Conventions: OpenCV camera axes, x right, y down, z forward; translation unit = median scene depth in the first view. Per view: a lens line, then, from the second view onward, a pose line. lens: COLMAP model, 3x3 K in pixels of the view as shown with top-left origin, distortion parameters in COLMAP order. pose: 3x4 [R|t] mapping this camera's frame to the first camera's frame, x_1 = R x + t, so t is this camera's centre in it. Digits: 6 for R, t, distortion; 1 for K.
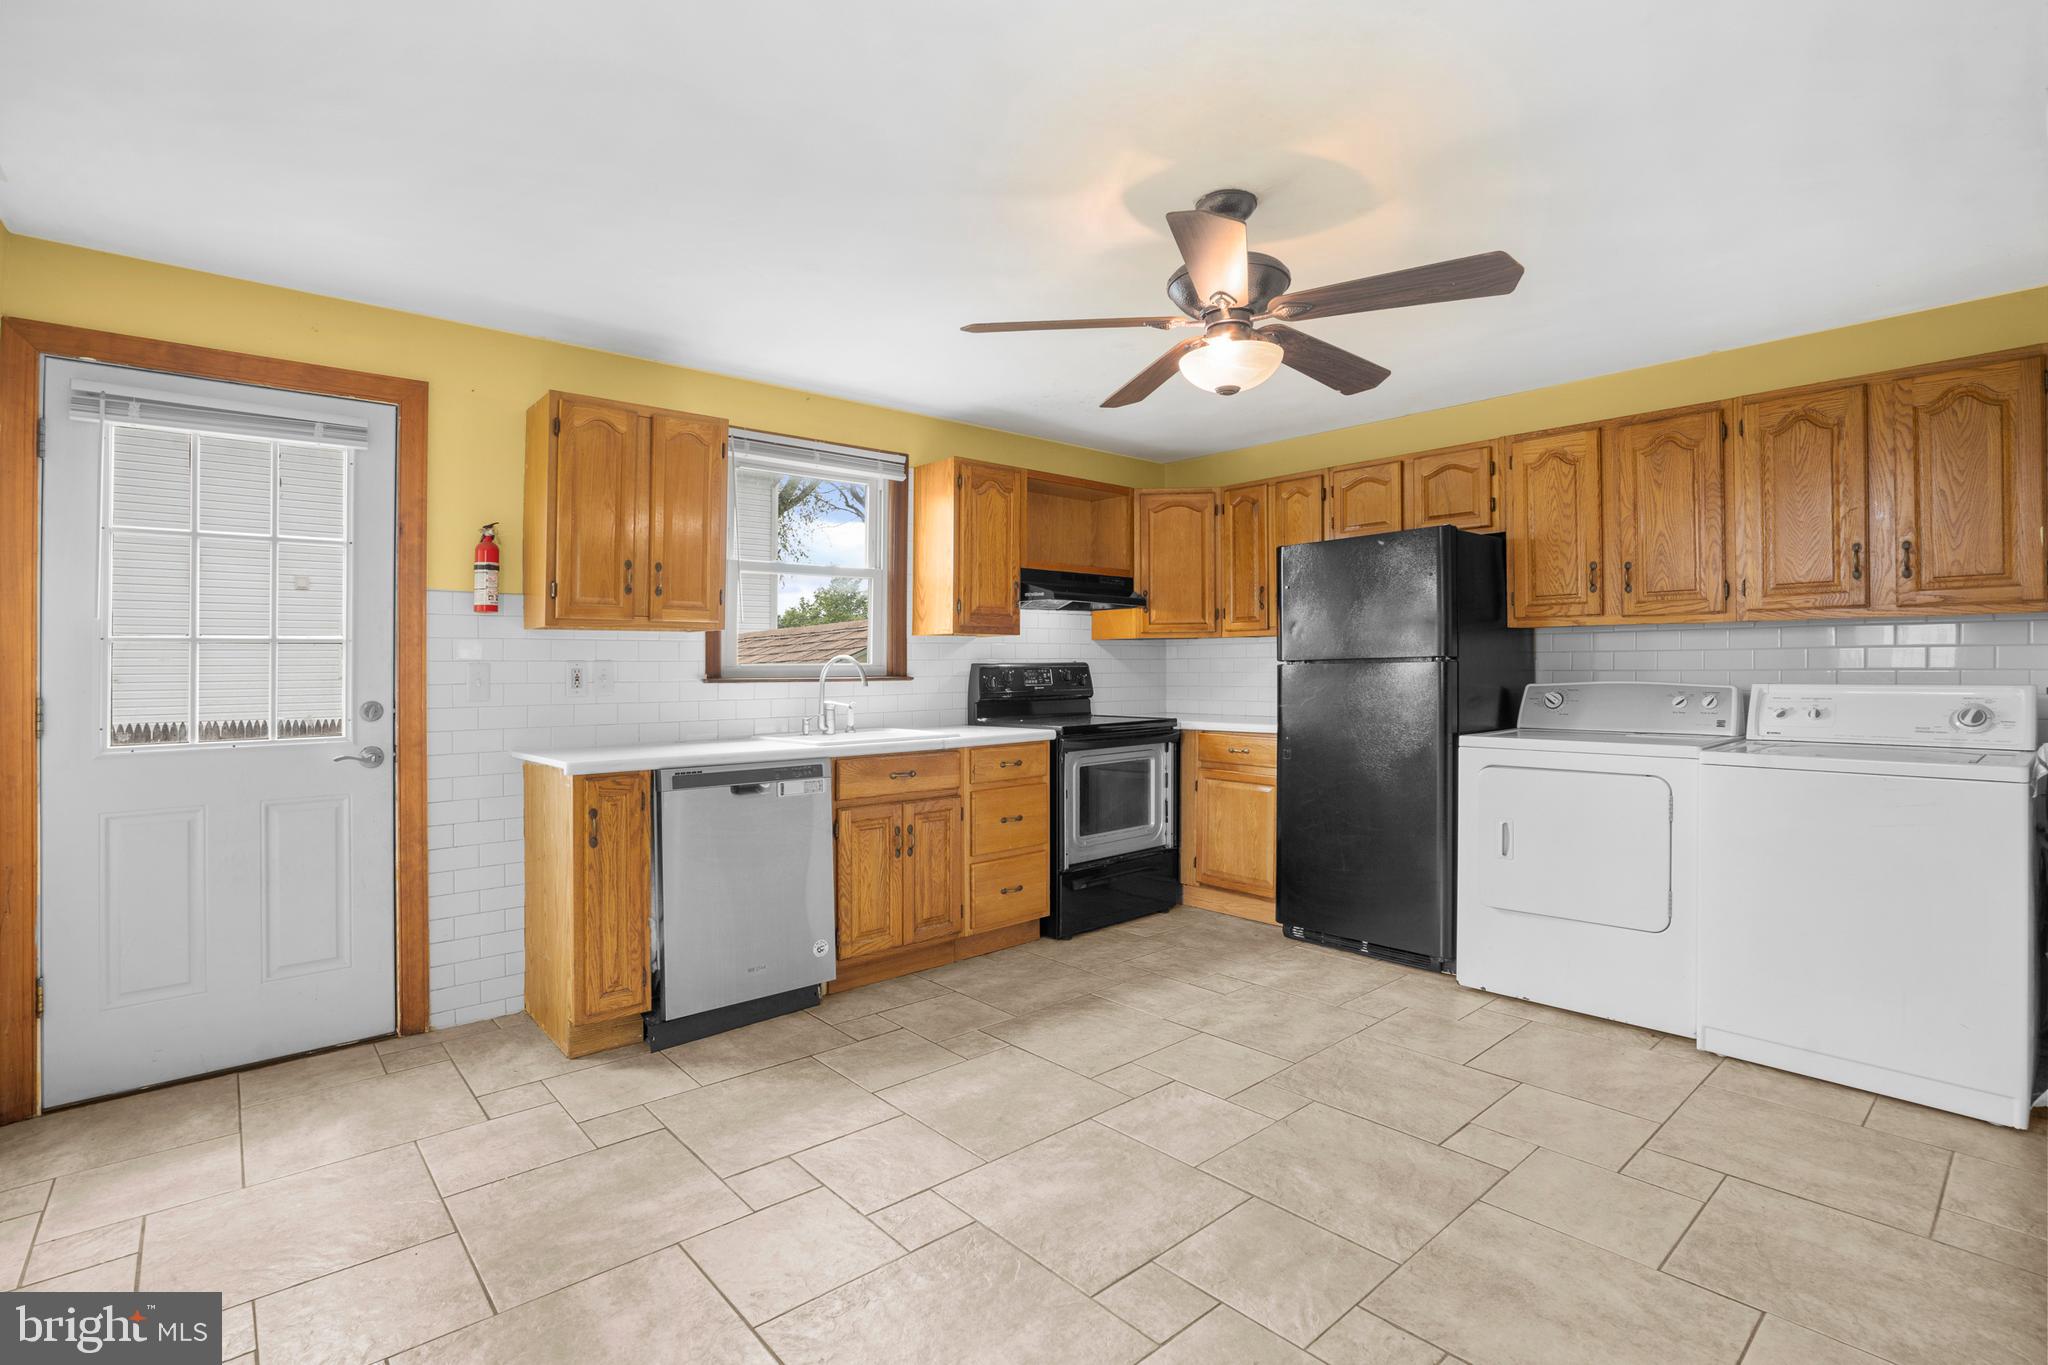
lens RADIAL K [[952.2, 0, 1025.9], [0, 952.2, 660.6], [0, 0, 1]] dist [-0.071942, 0.026748]
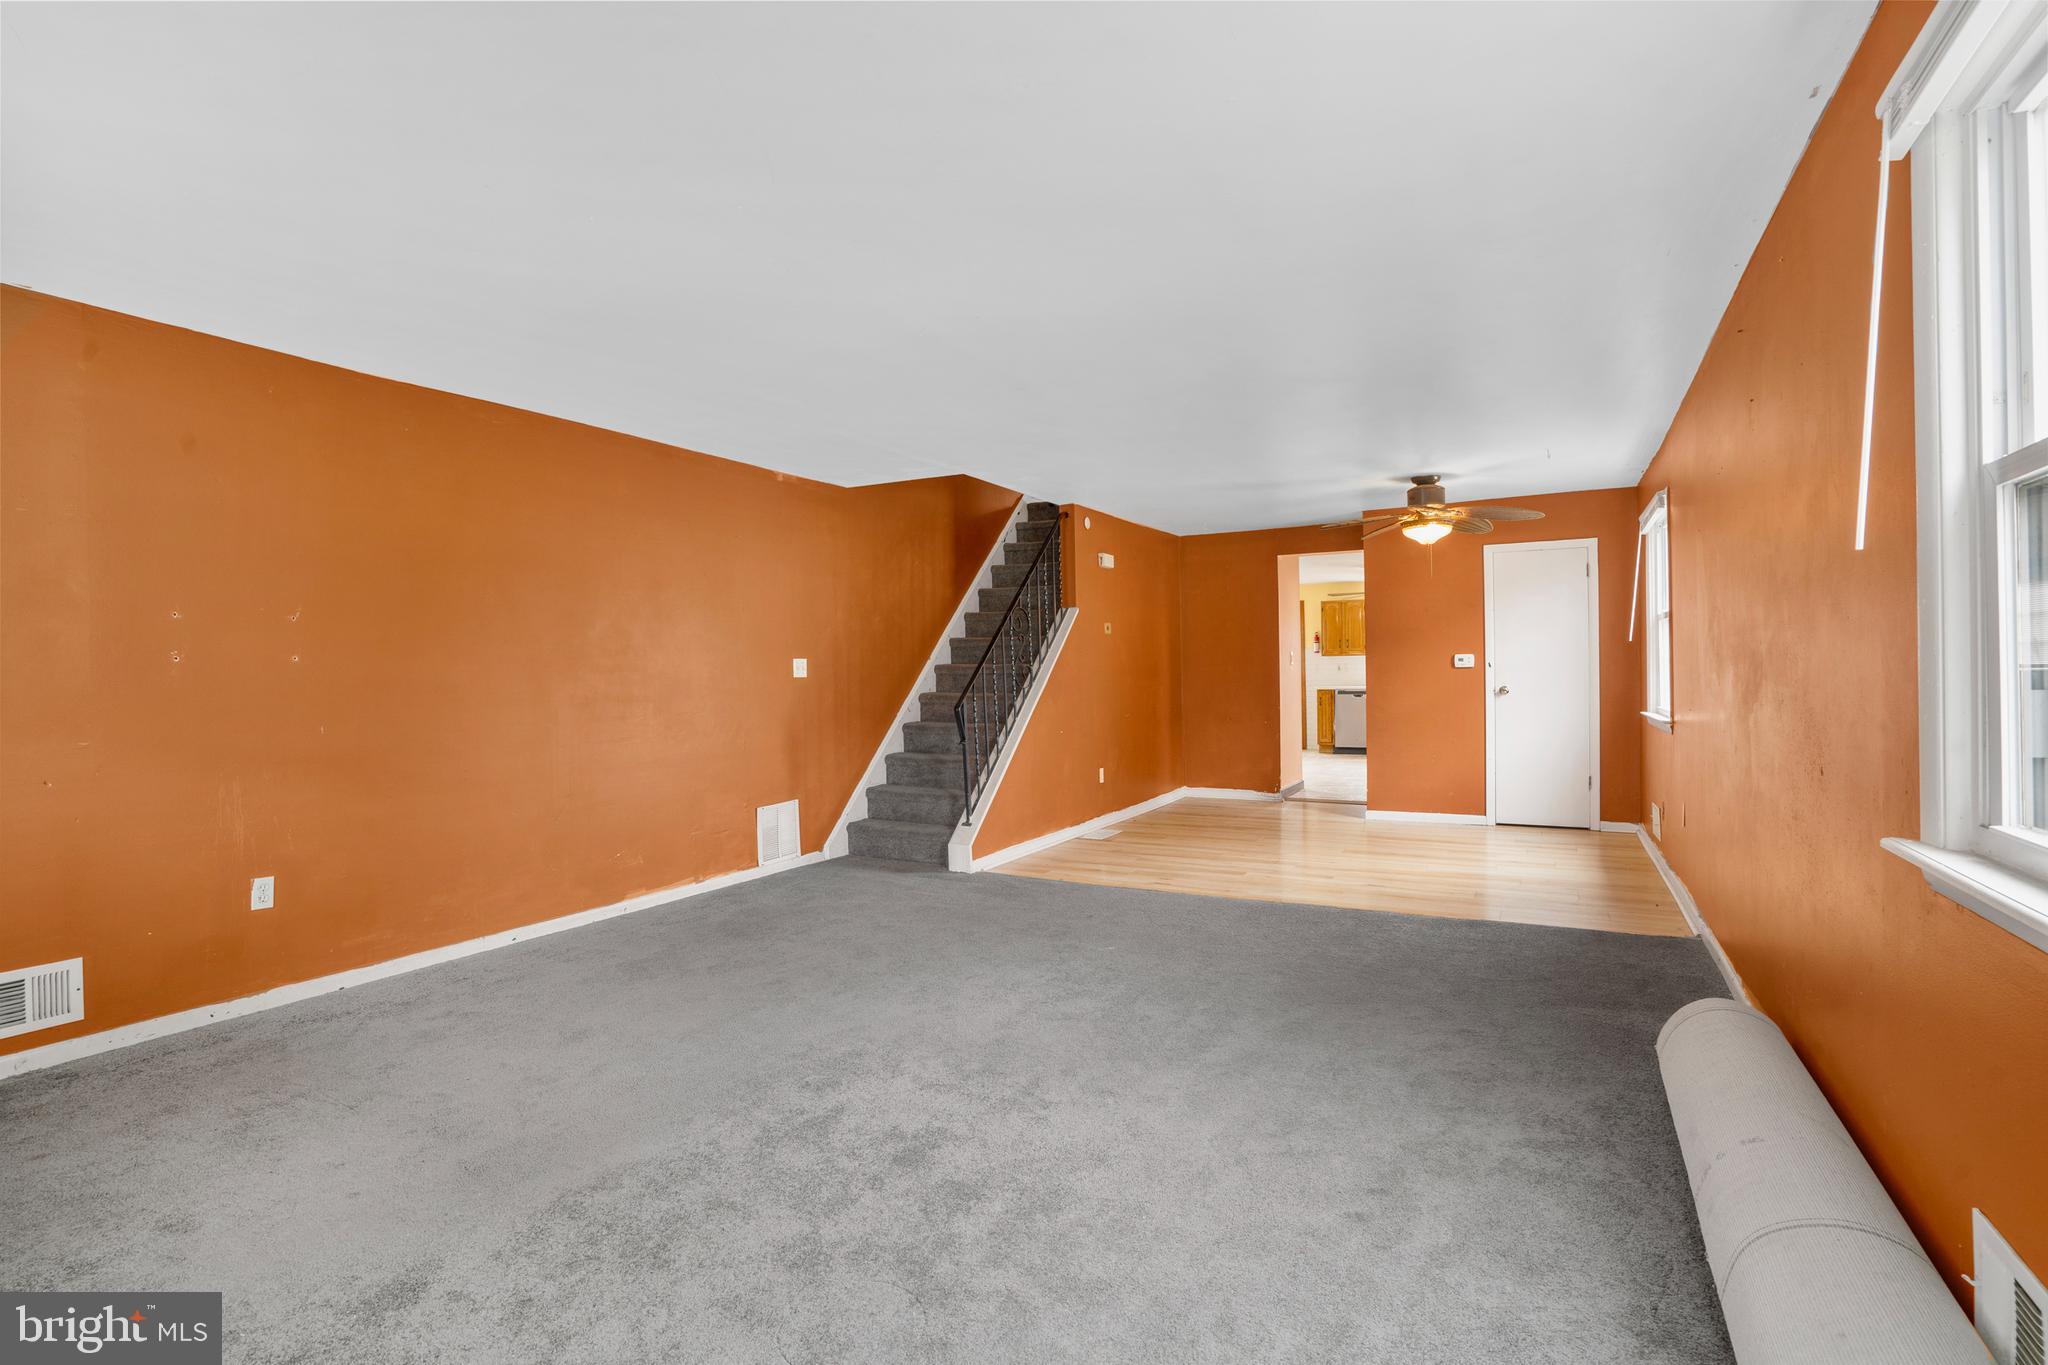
lens RADIAL K [[960.0, 0, 1036.3], [0, 960.0, 671.1], [0, 0, 1]] dist [-0.061713, 0.027303]
pose [[0.346082, 0.002747, -0.938200, 2.861631], [0.012117, 0.999899, 0.007397, -0.015996], [0.938126, -0.013928, 0.346013, -1.596936]]
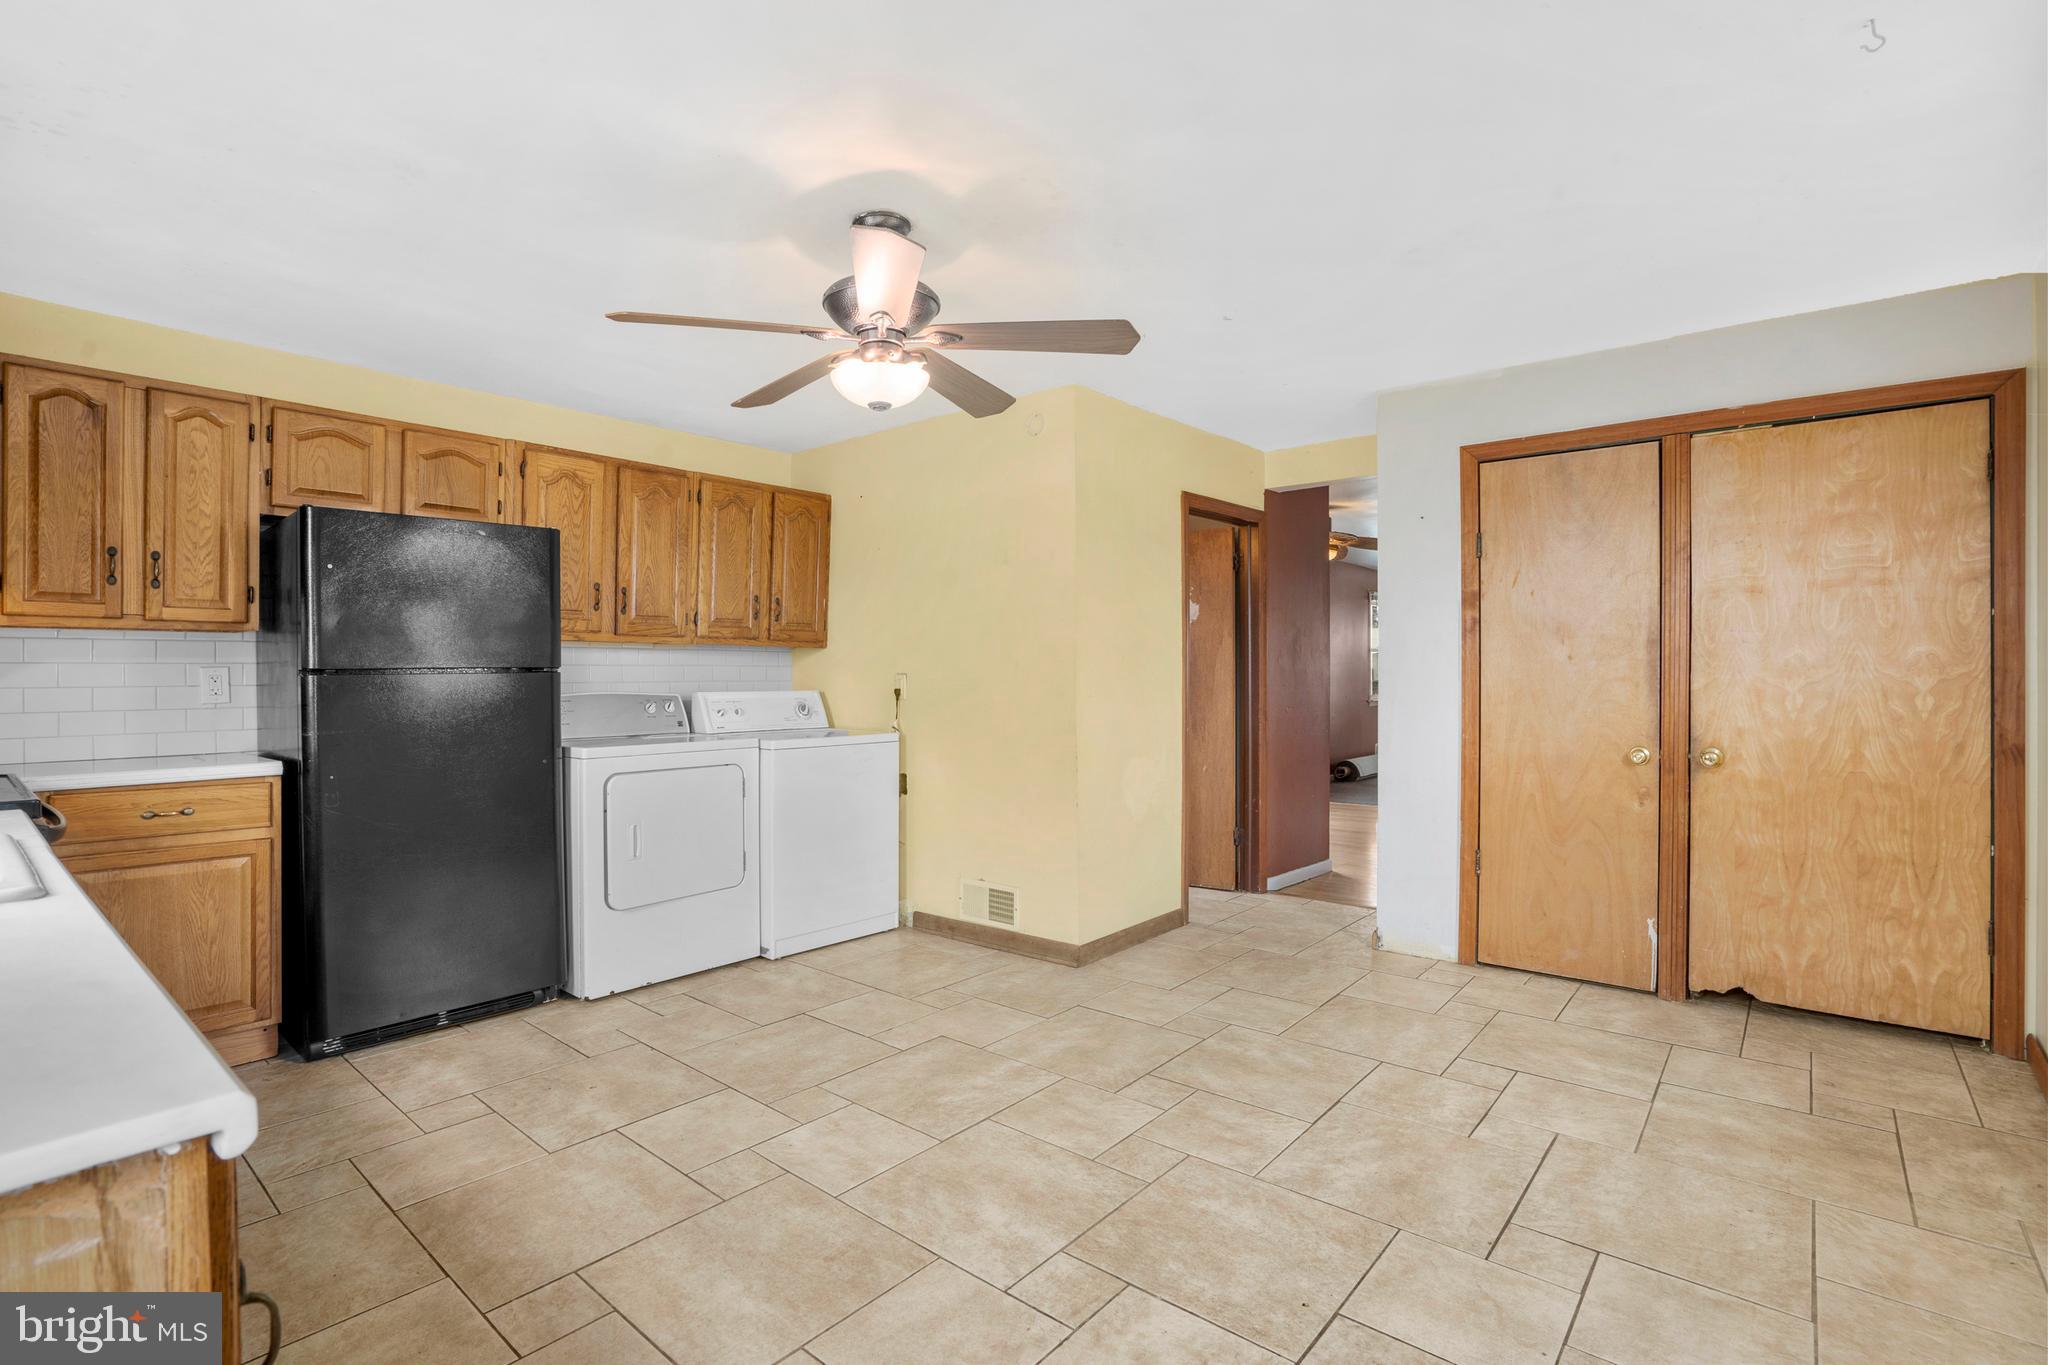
lens RADIAL K [[965.2, 0, 1016.7], [0, 965.2, 684.2], [0, 0, 1]] dist [-0.063739, 0.027235]
pose [[-0.144534, -0.000156, 0.989500, -0.600860], [-0.002371, 0.999997, -0.000188, 0.012947], [-0.989497, -0.002373, -0.144534, 0.708051]]
